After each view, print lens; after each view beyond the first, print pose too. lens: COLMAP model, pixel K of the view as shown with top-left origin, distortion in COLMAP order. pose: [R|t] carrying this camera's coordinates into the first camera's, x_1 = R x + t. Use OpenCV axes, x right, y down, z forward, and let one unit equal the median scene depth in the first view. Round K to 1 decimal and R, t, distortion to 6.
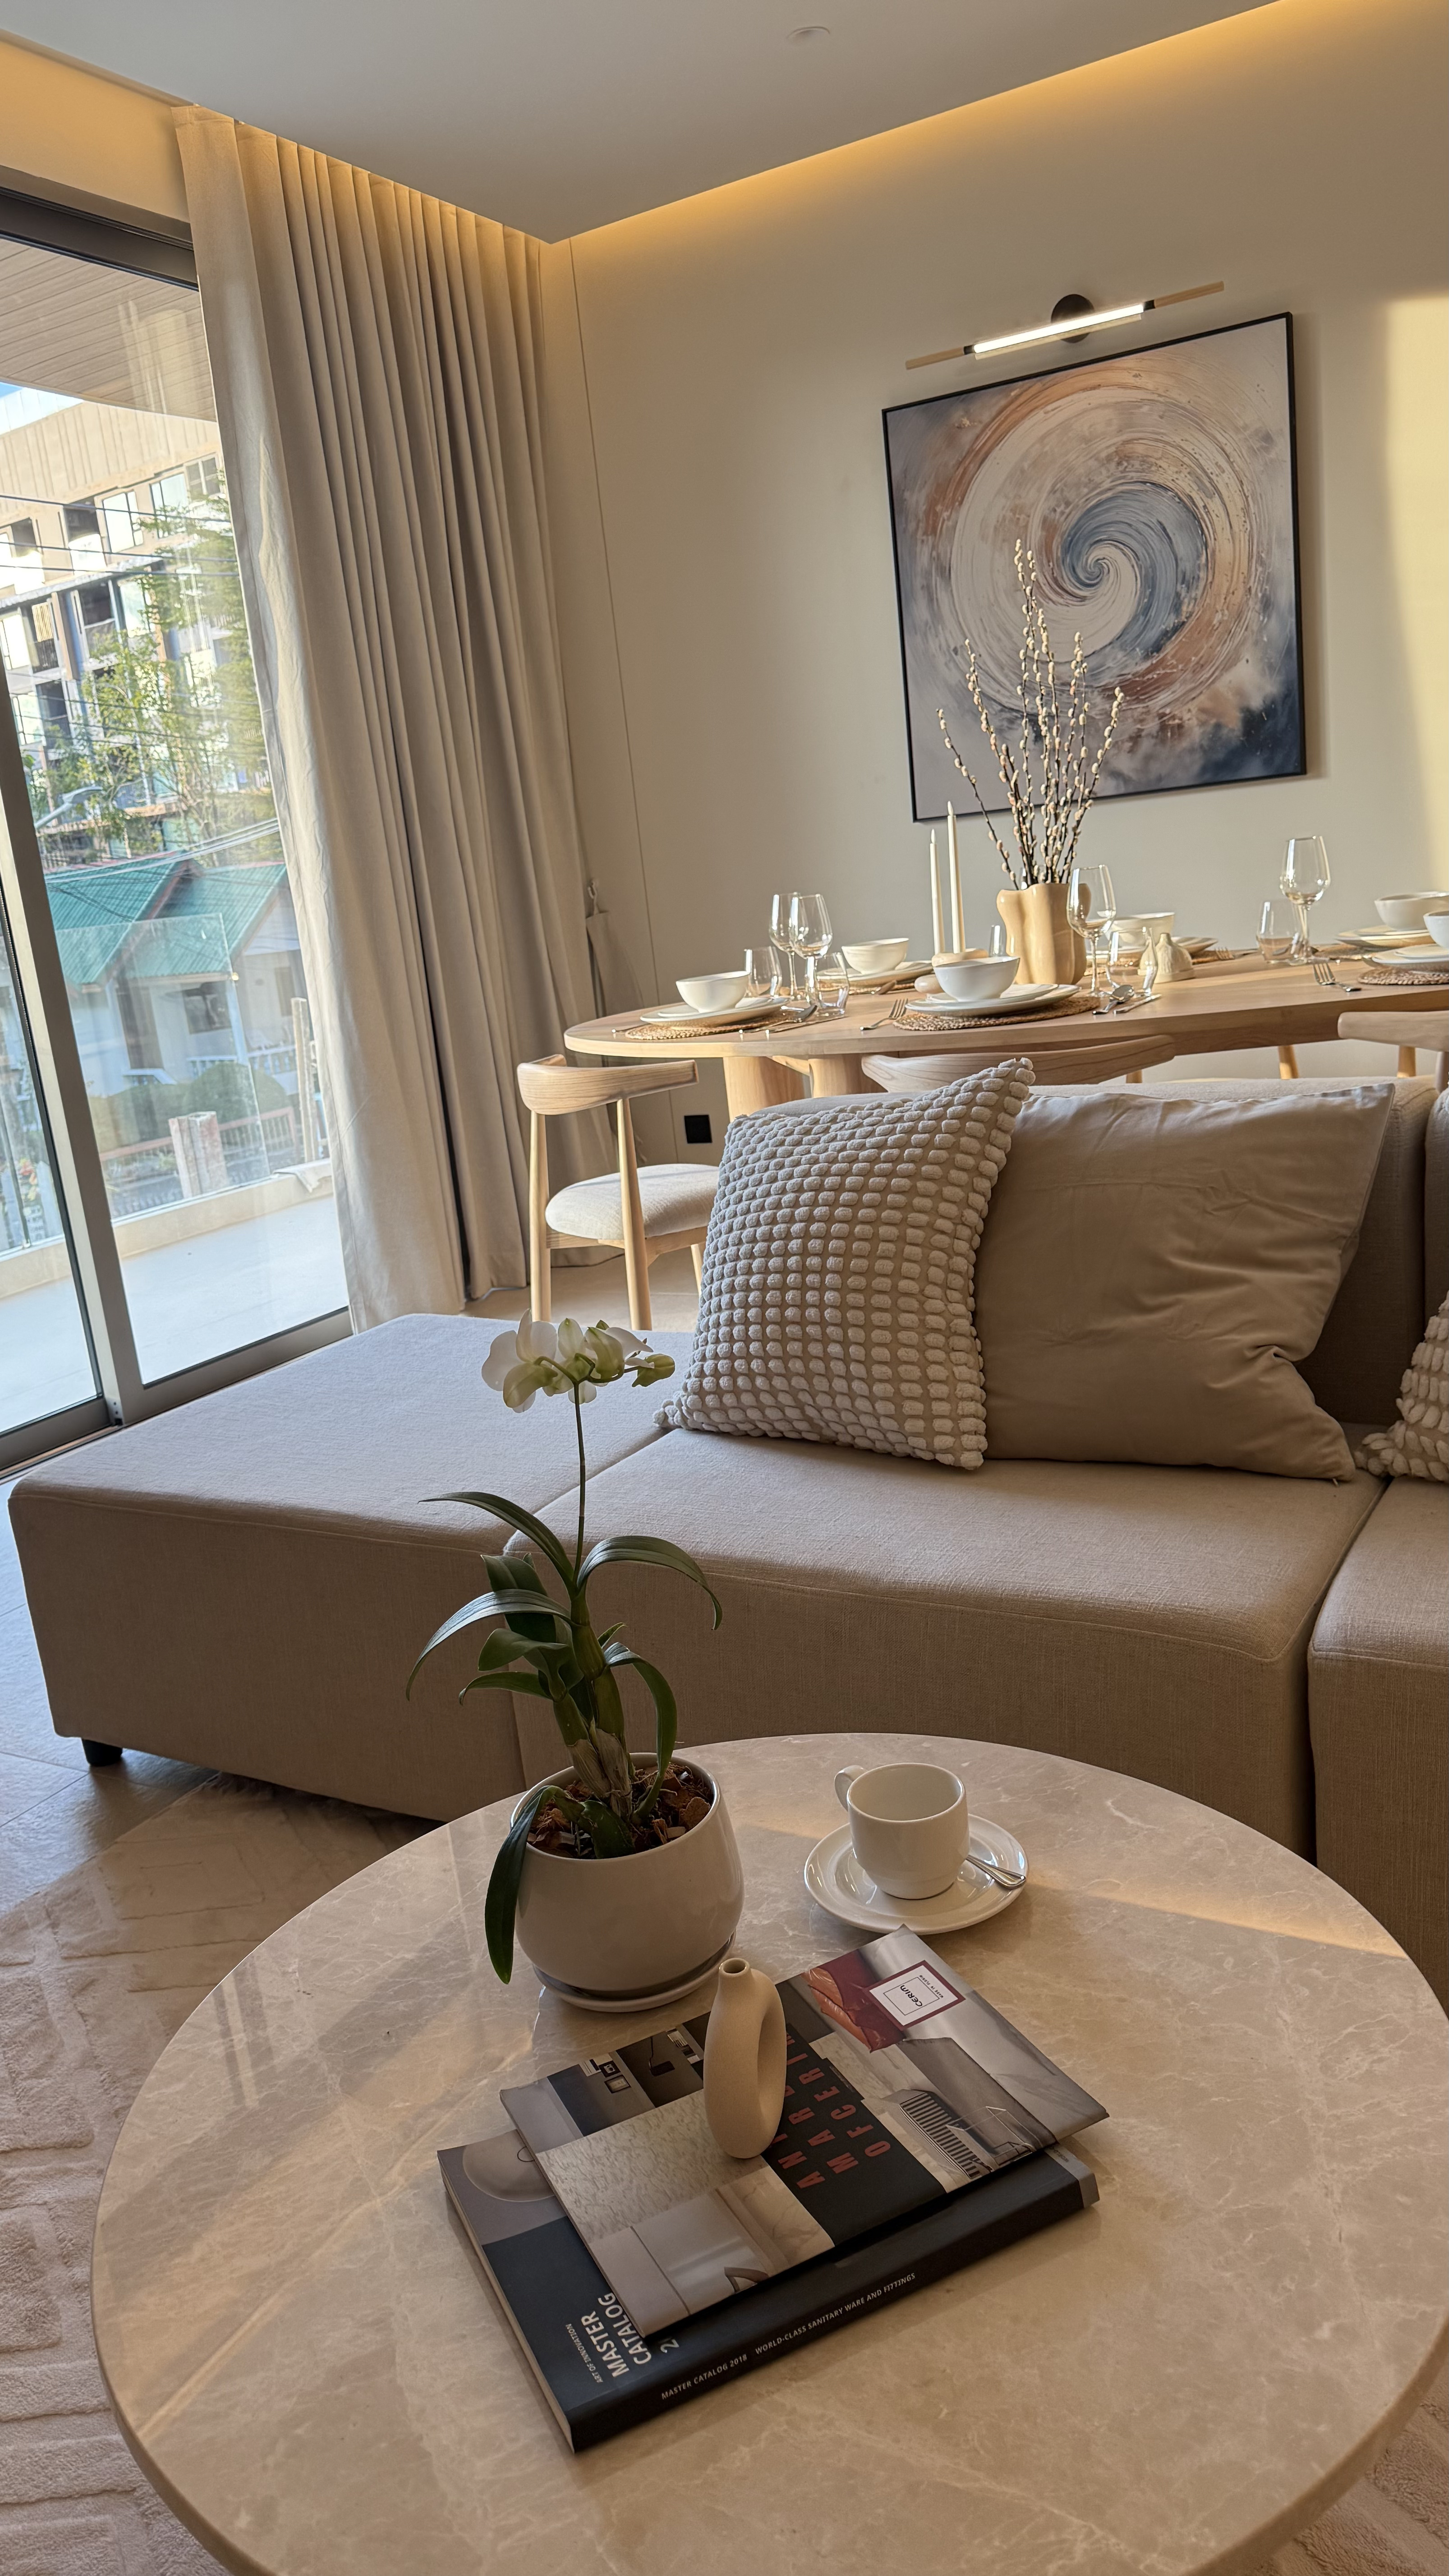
lens RADIAL K [[1818.8, 0, 717.2], [0, 1818.8, 1285.5], [0, 0, 1]] dist [0.065008, -0.061878]
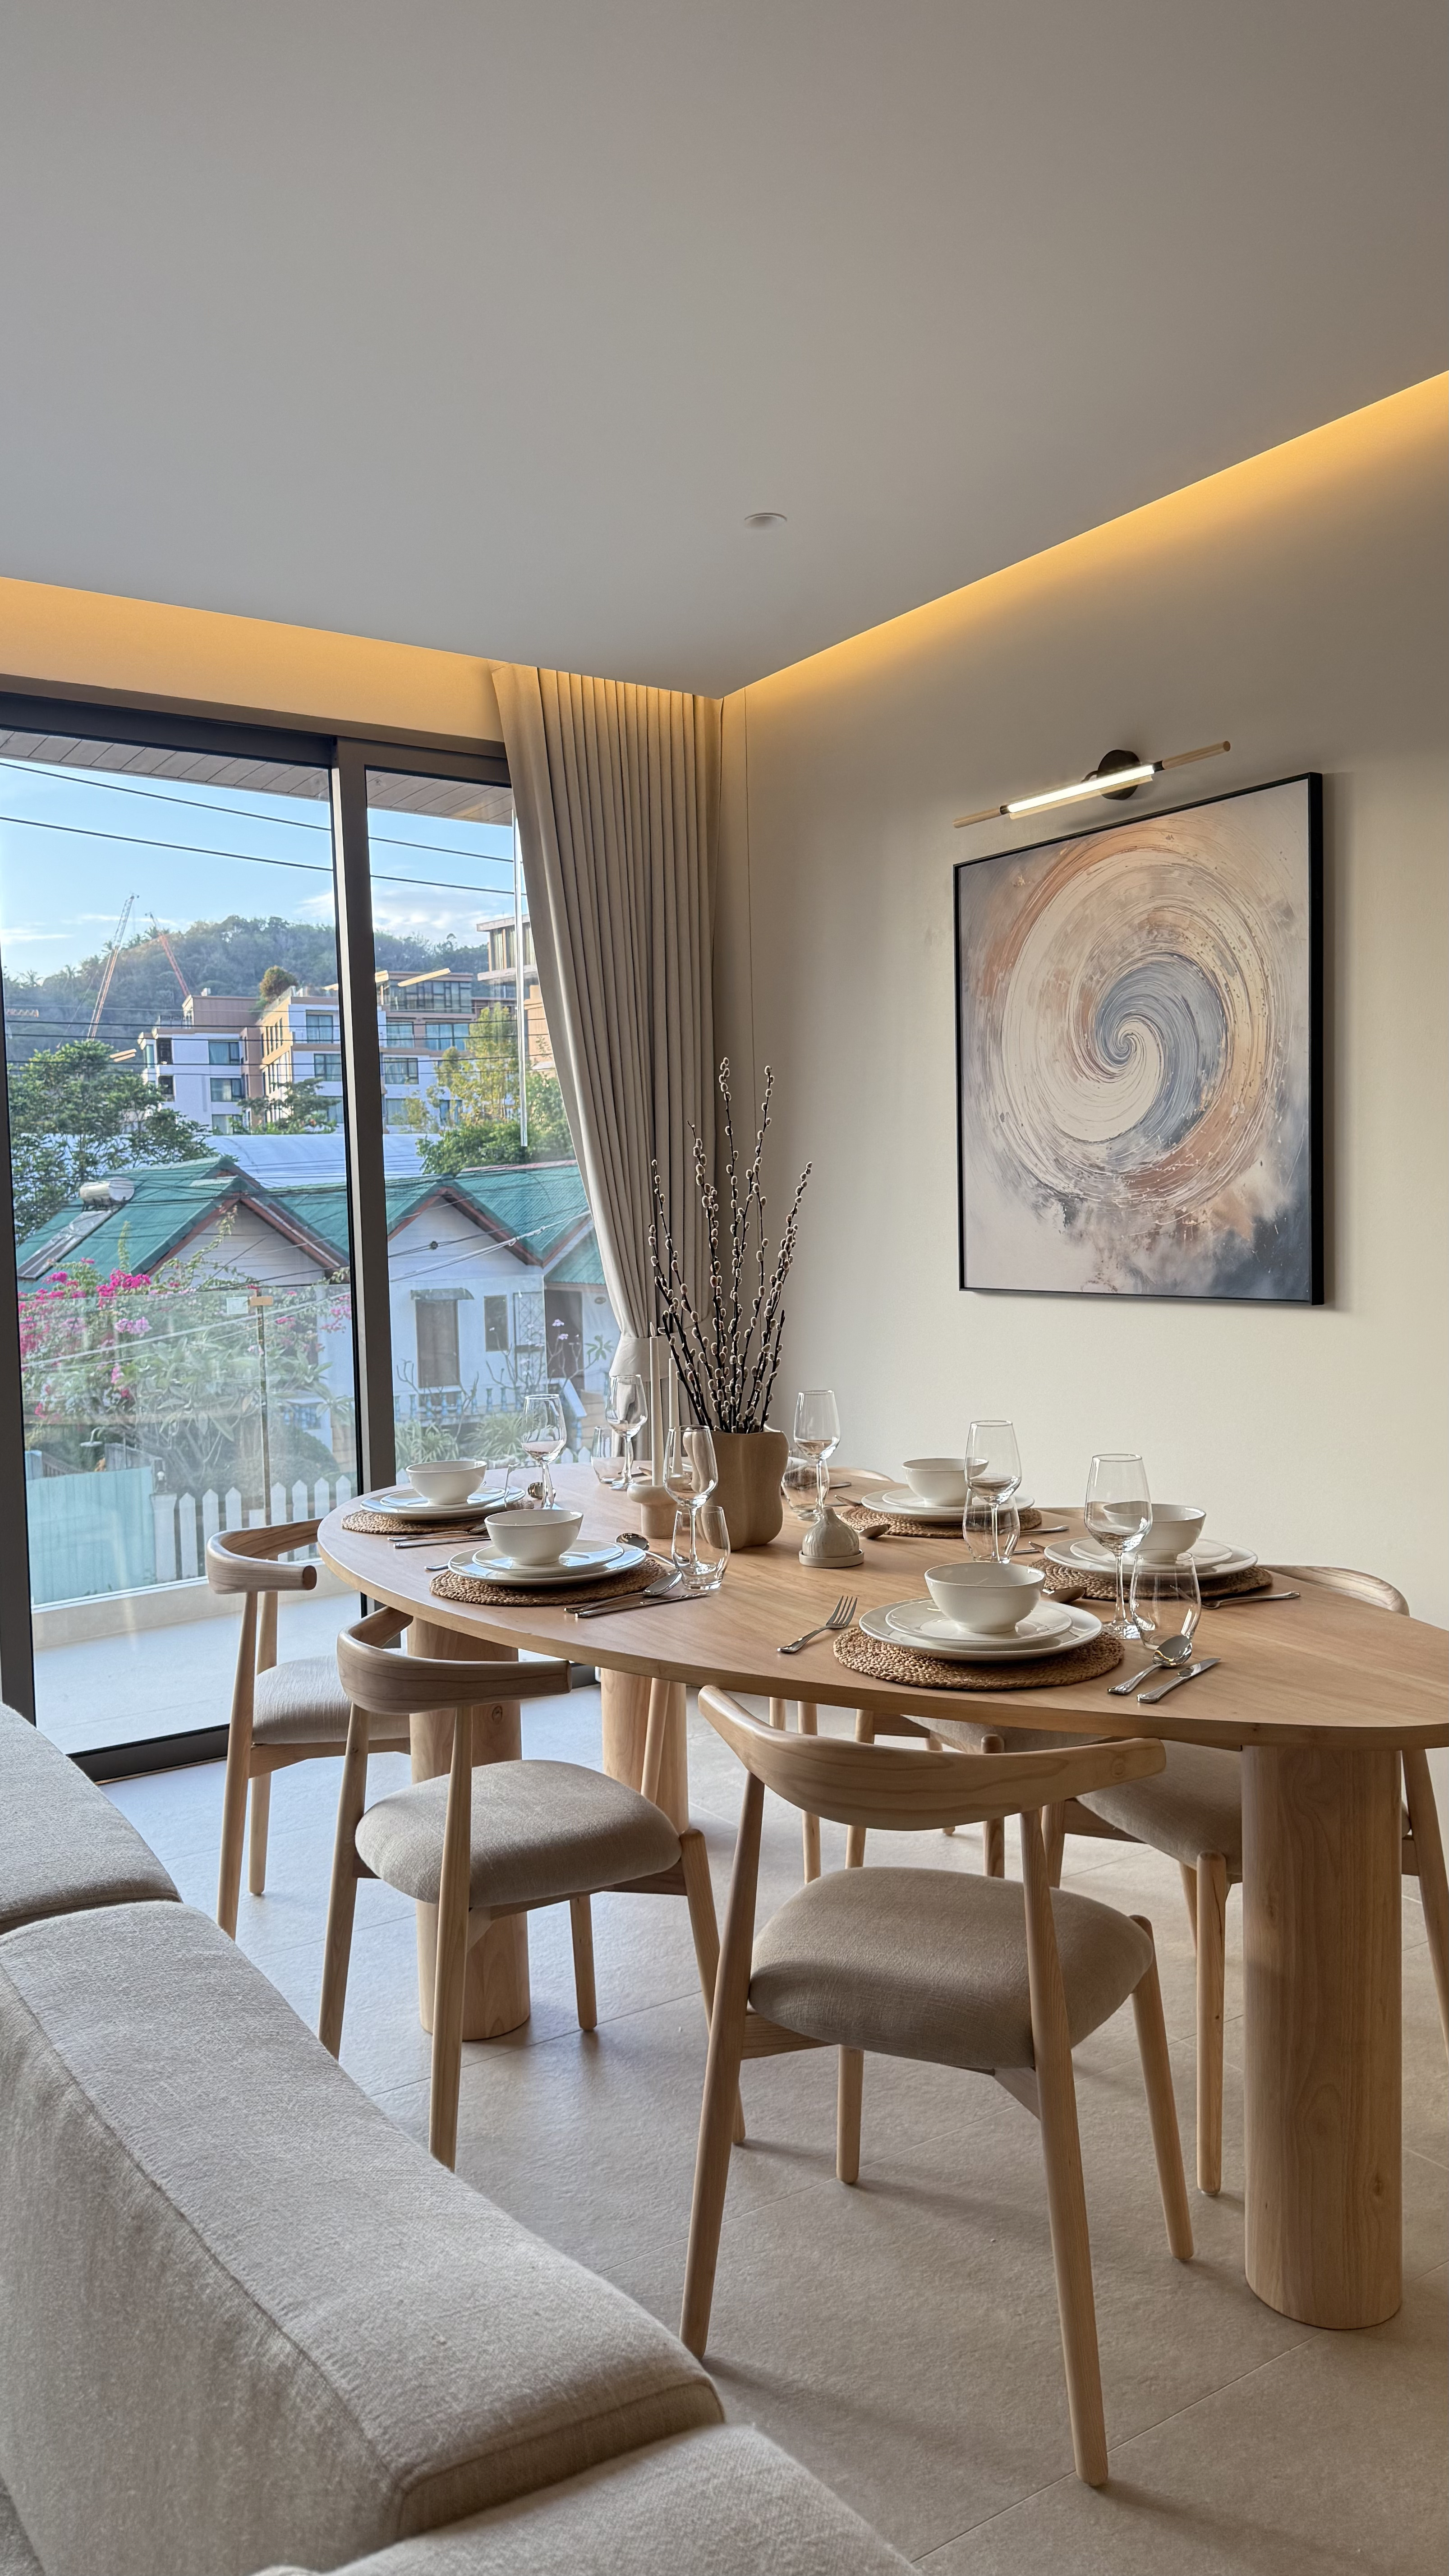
lens RADIAL K [[1818.8, 0, 711.8], [0, 1818.8, 1353.5], [0, 0, 1]] dist [0.065008, -0.061878]
pose [[0.883219, 0.120578, -0.453195, 0.448423], [-0.172770, 0.982071, -0.075416, -0.148553], [0.435976, 0.144907, 0.888216, 0.168579]]
